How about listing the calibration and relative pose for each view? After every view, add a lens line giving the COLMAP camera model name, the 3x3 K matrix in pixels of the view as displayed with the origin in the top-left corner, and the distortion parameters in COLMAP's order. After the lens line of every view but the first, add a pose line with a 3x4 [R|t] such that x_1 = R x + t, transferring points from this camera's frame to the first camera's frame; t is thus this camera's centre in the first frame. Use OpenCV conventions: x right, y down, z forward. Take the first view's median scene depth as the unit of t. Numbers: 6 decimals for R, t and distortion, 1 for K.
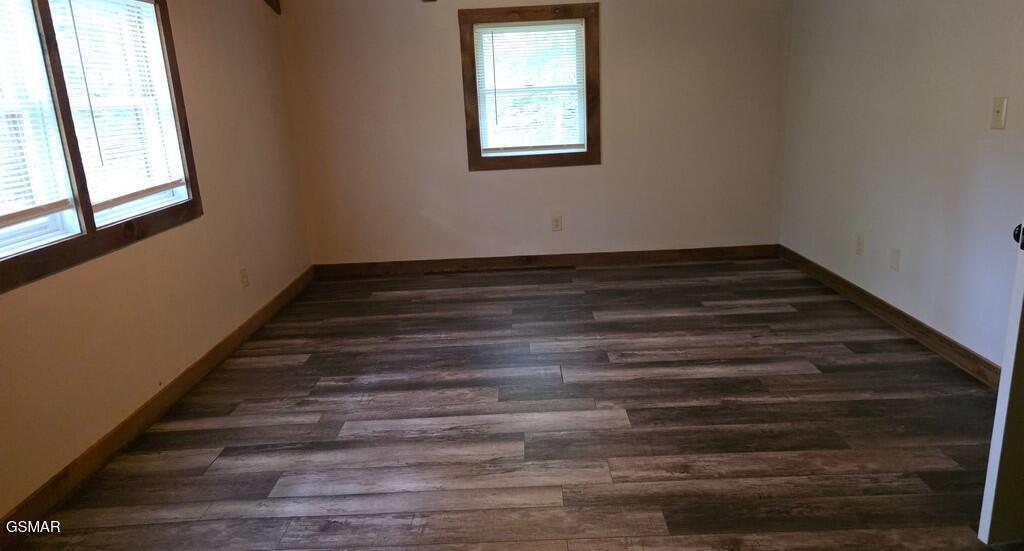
lens RADIAL K [[691.7, 0, 514.2], [0, 691.7, 274.4], [0, 0, 1]] dist [0.013533, -0.000082]
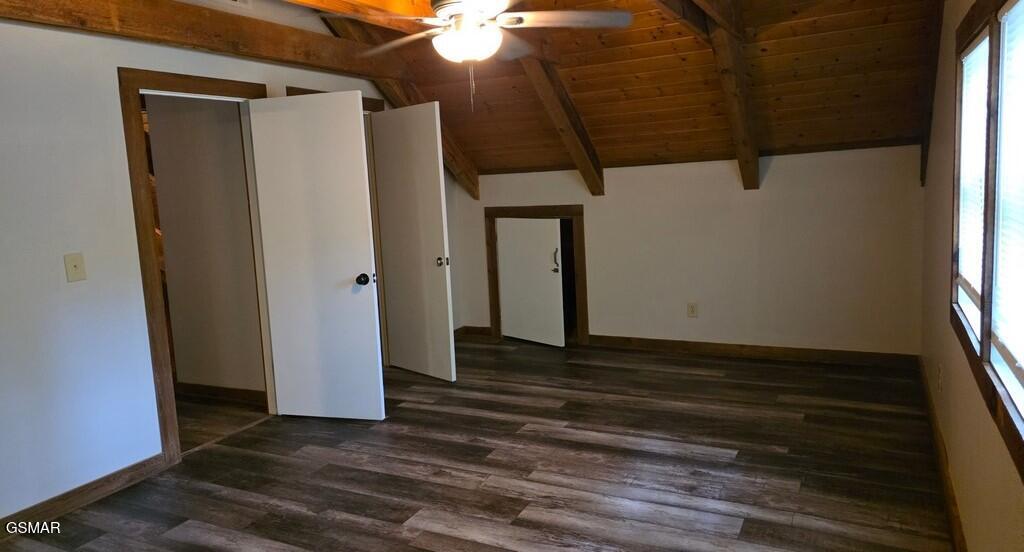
lens RADIAL K [[691.7, 0, 512.5], [0, 691.7, 274.6], [0, 0, 1]] dist [0.013533, -0.000082]
pose [[-0.889604, 0.030617, 0.455705, -0.539462], [0.203931, 0.919397, 0.336334, -0.531805], [-0.408677, 0.392137, -0.824143, 1.917054]]
